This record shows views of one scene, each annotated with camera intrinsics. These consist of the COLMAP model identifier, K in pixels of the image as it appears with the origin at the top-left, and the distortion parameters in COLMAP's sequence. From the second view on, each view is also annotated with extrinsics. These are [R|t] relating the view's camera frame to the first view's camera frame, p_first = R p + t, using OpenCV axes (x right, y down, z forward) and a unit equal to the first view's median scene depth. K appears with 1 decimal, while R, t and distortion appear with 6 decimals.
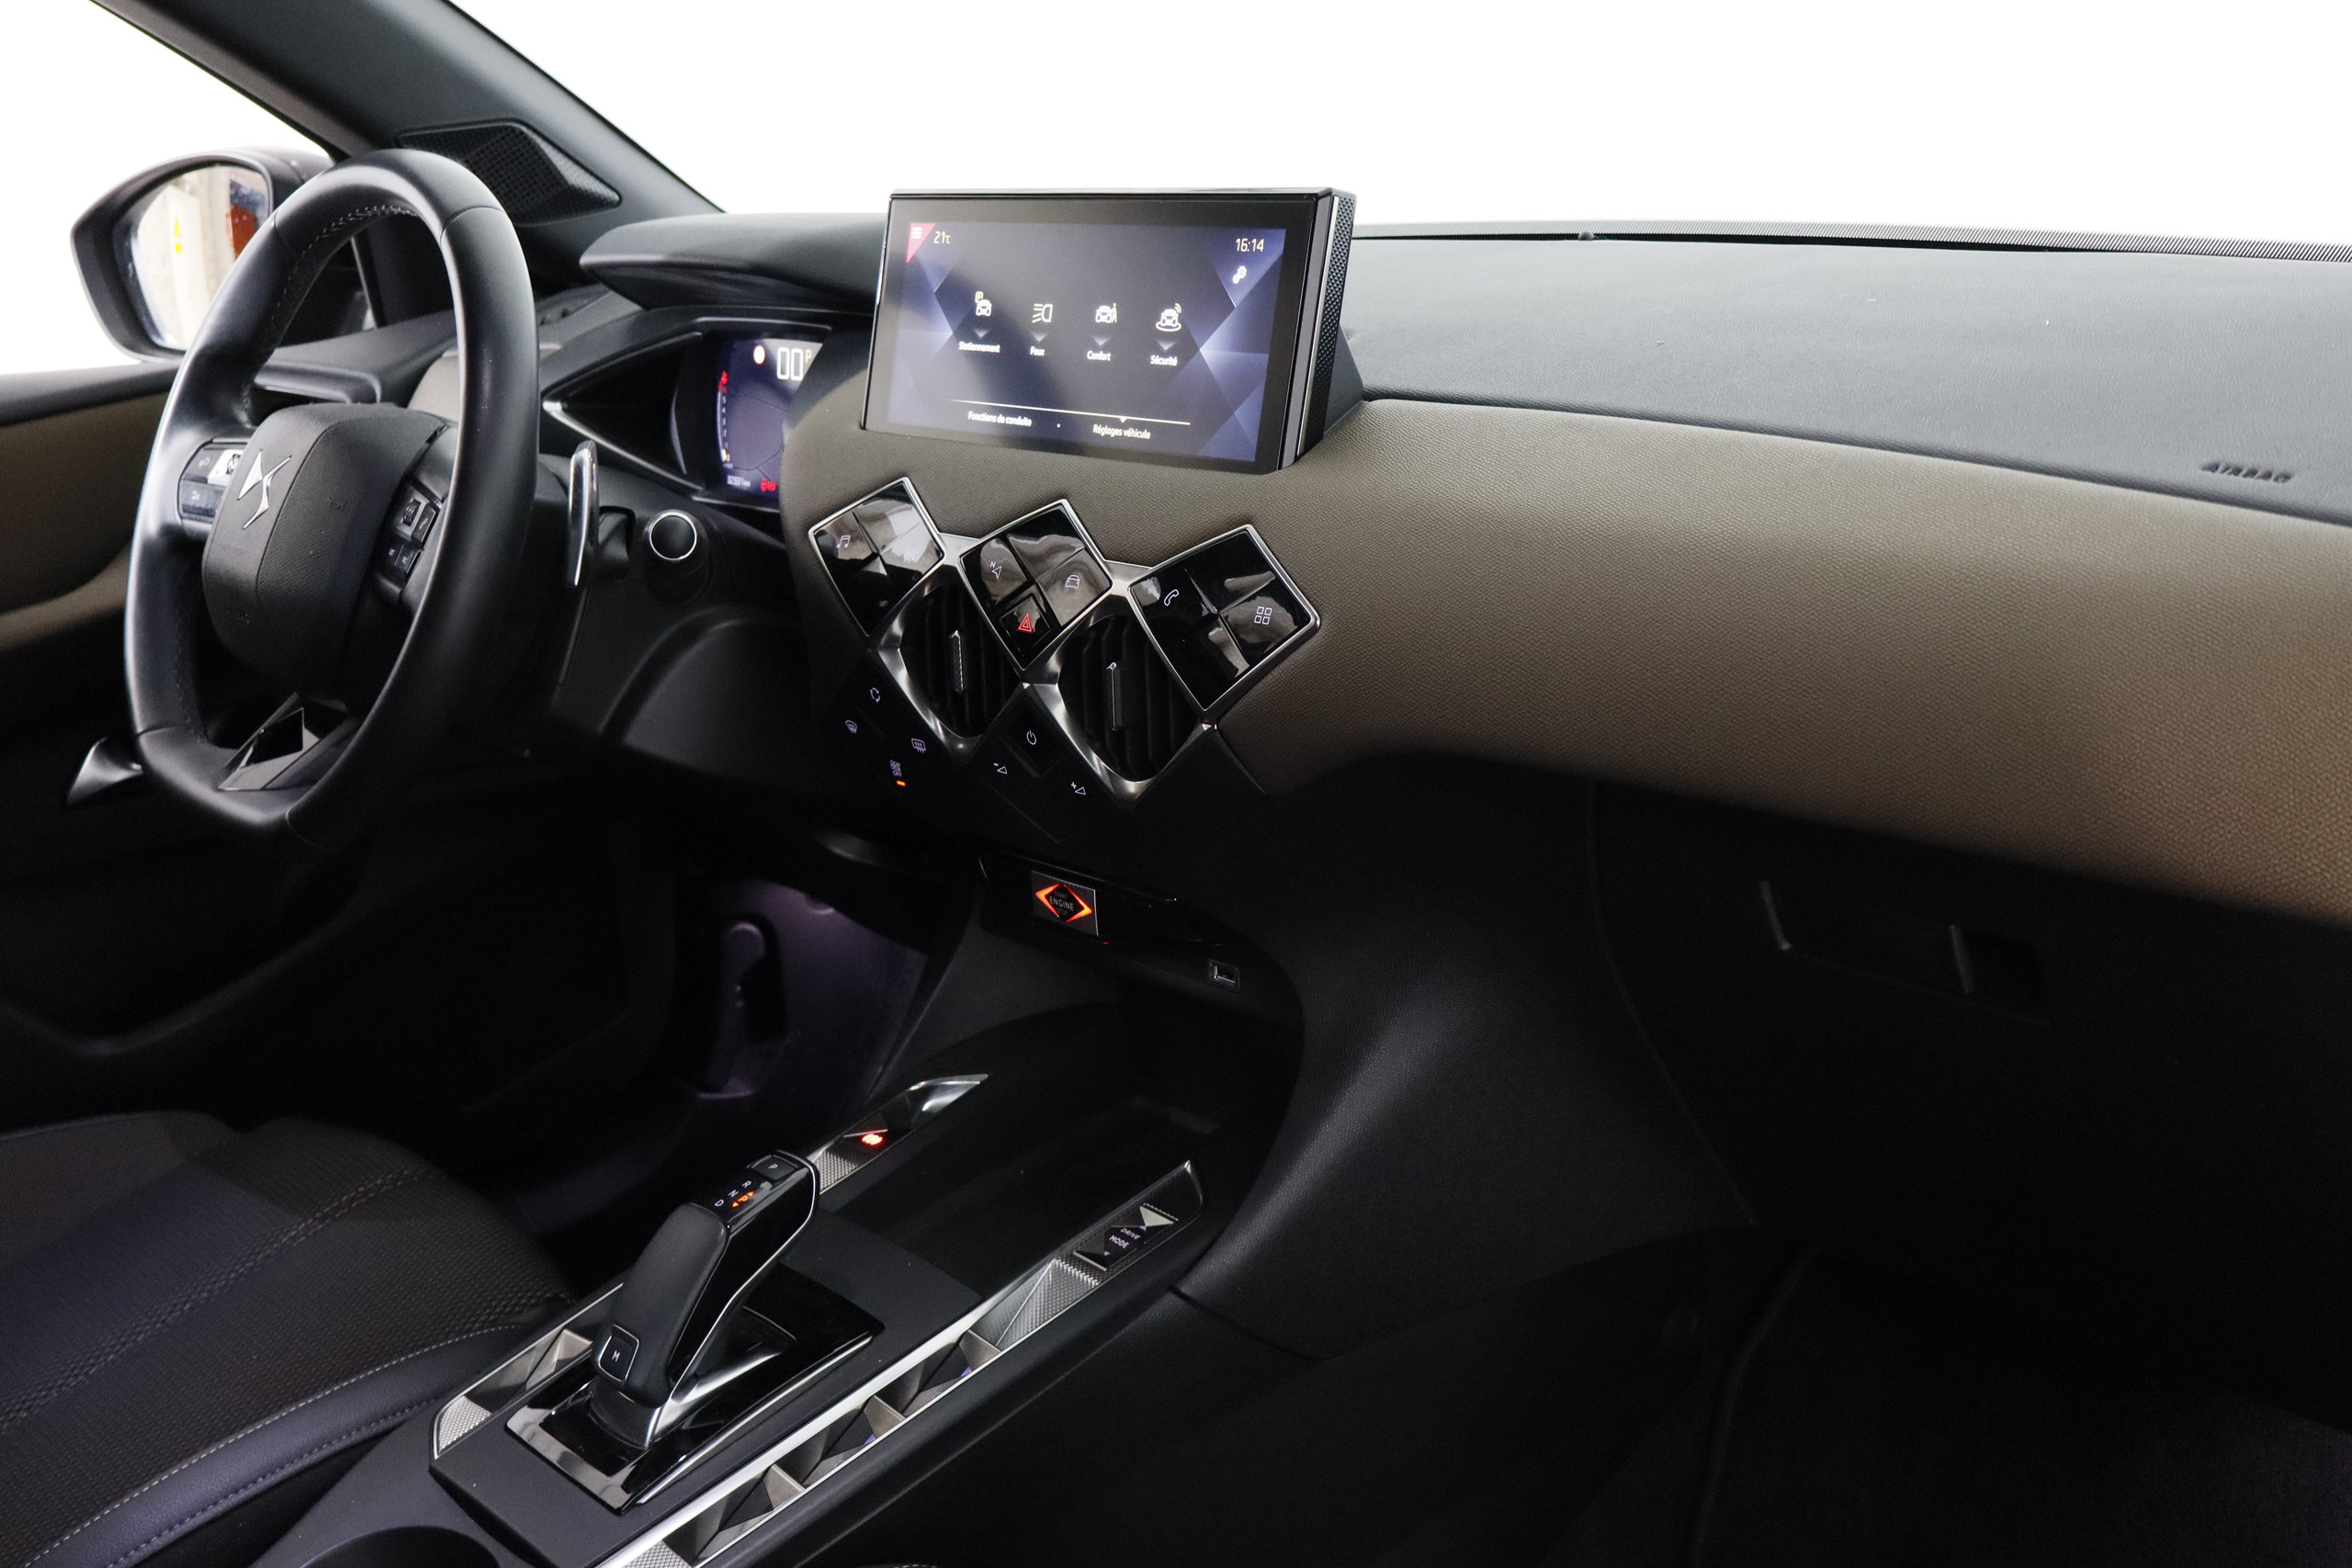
lens RADIAL K [[2425.6, 0, 1176.0], [0, 2425.6, 784.0], [0, 0, 1]] dist [-0.016153, -0.007254]
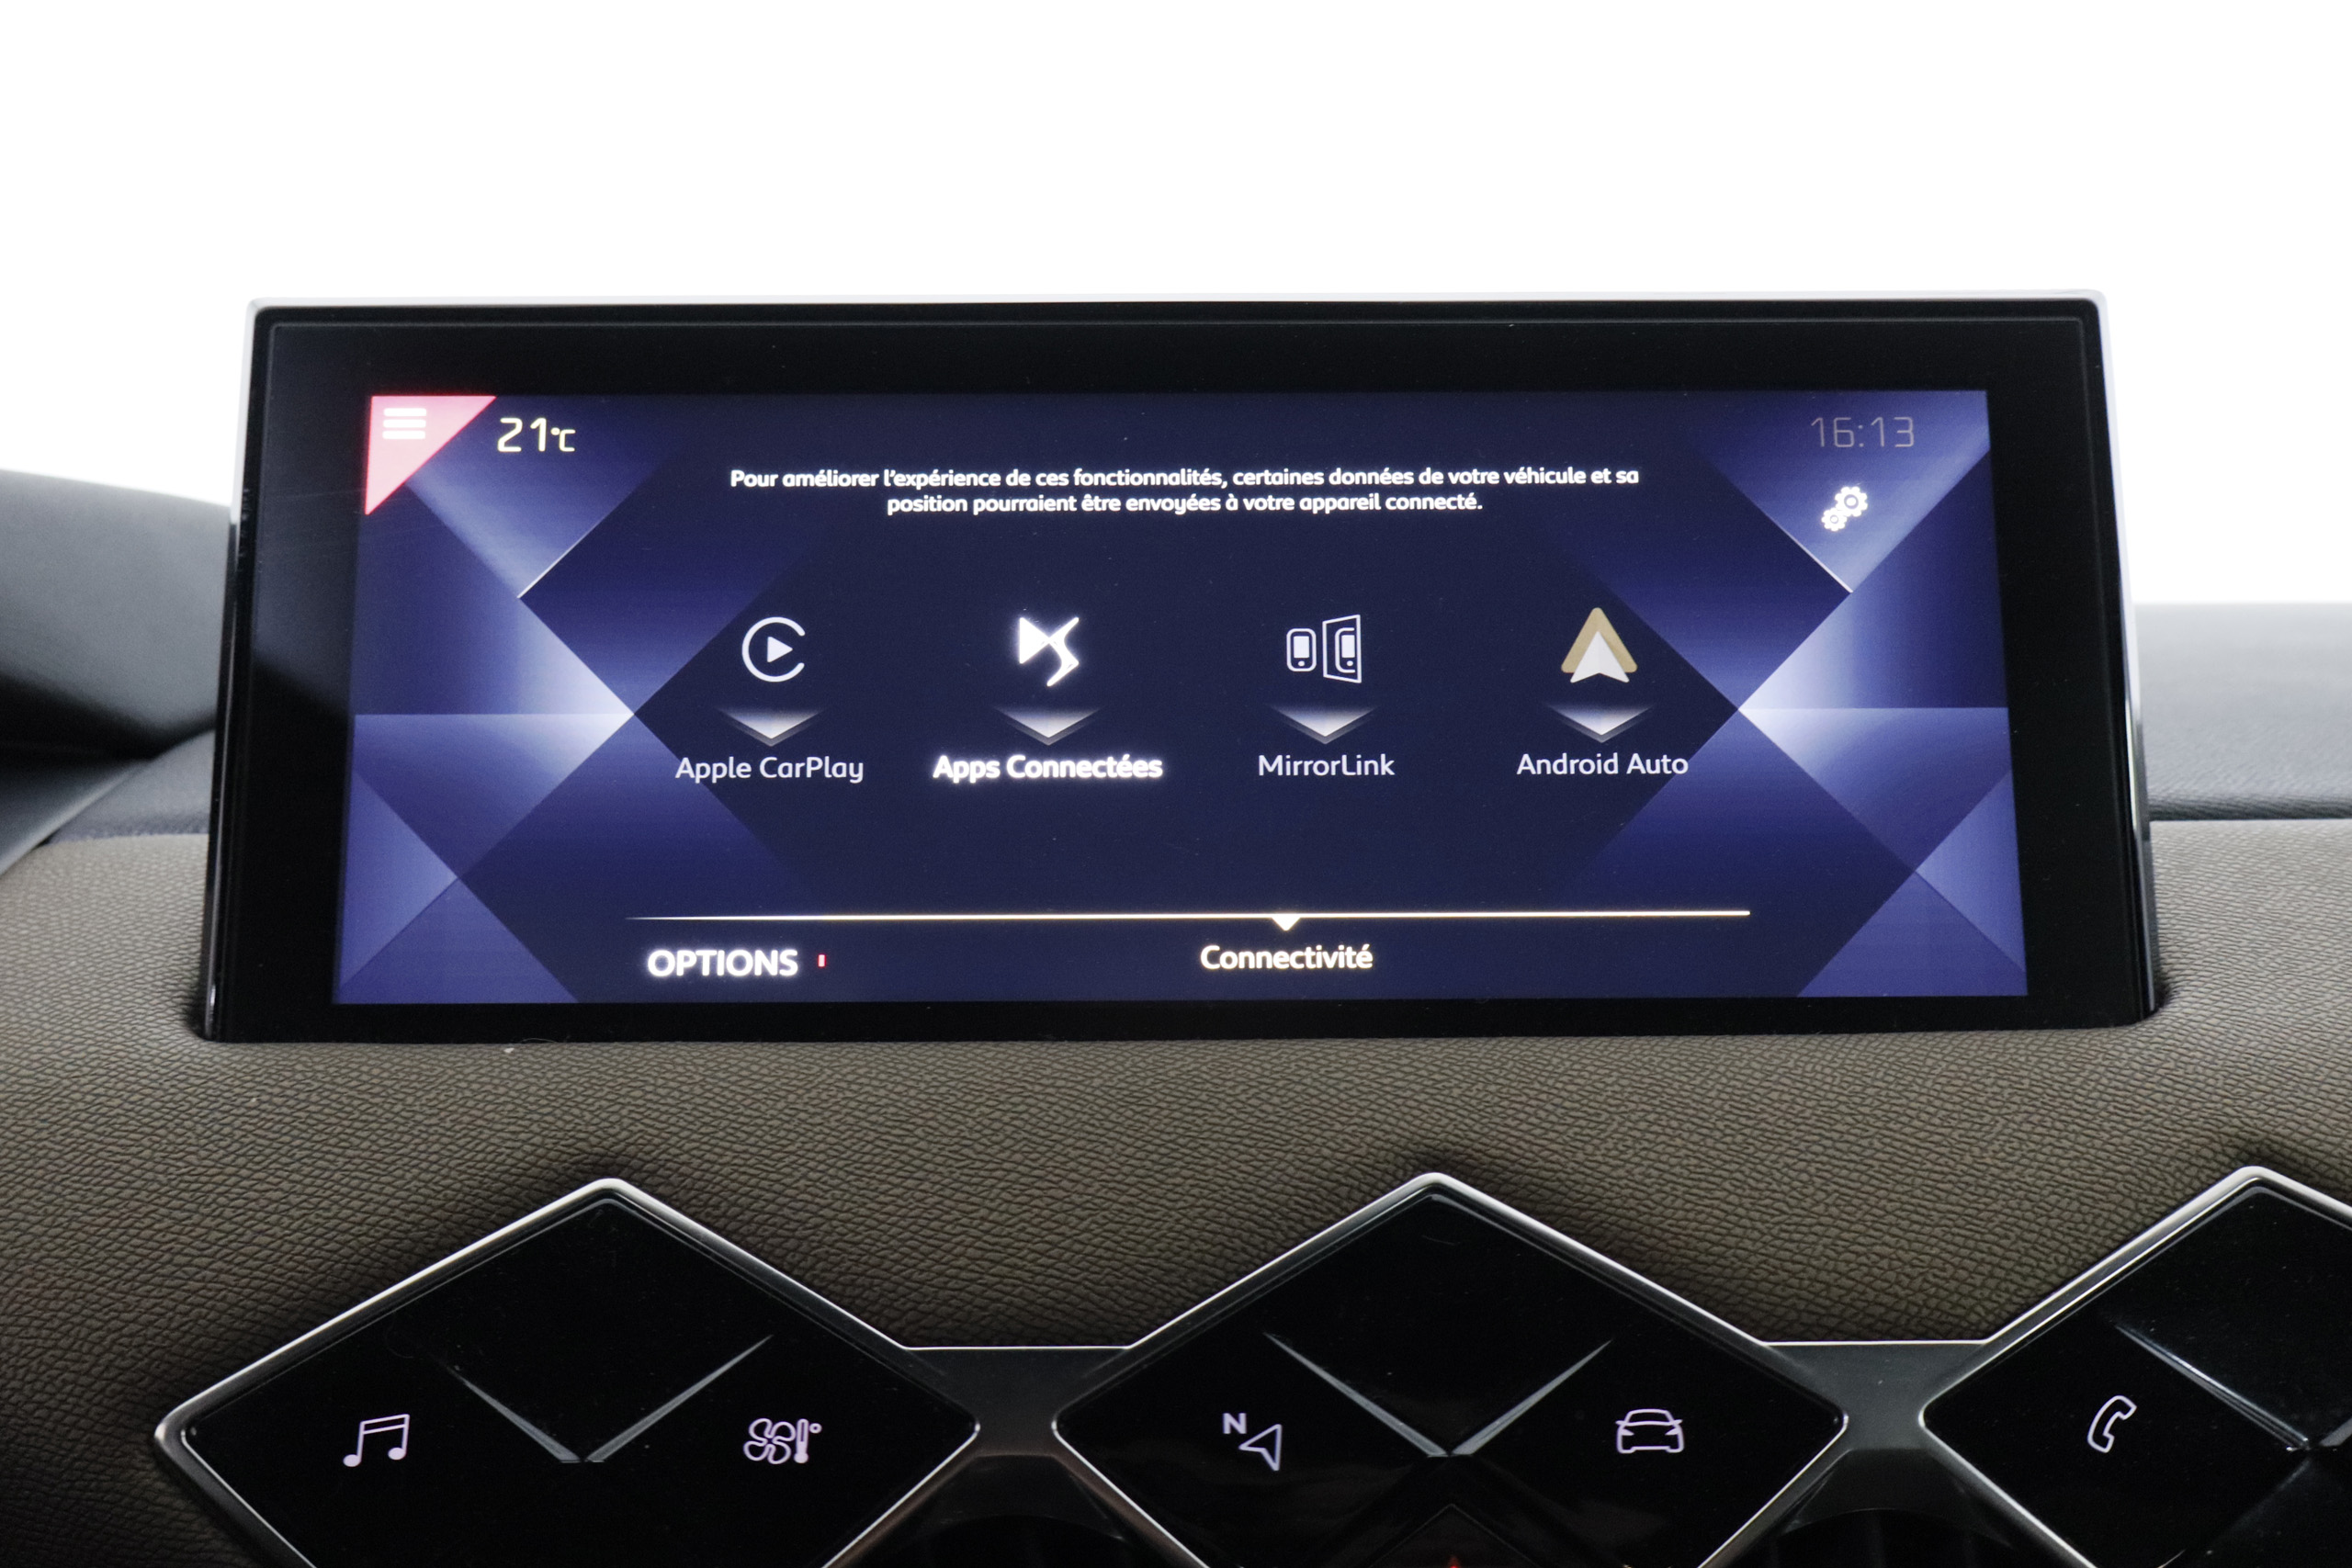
lens RADIAL K [[2425.6, 0, 1176.0], [0, 2425.6, 784.0], [0, 0, 1]] dist [-0.016153, -0.007254]
pose [[0.668463, -0.056376, 0.741605, -0.313476], [0.182591, 0.979047, -0.090157, -0.147370], [-0.720983, 0.195677, 0.664751, 0.801847]]
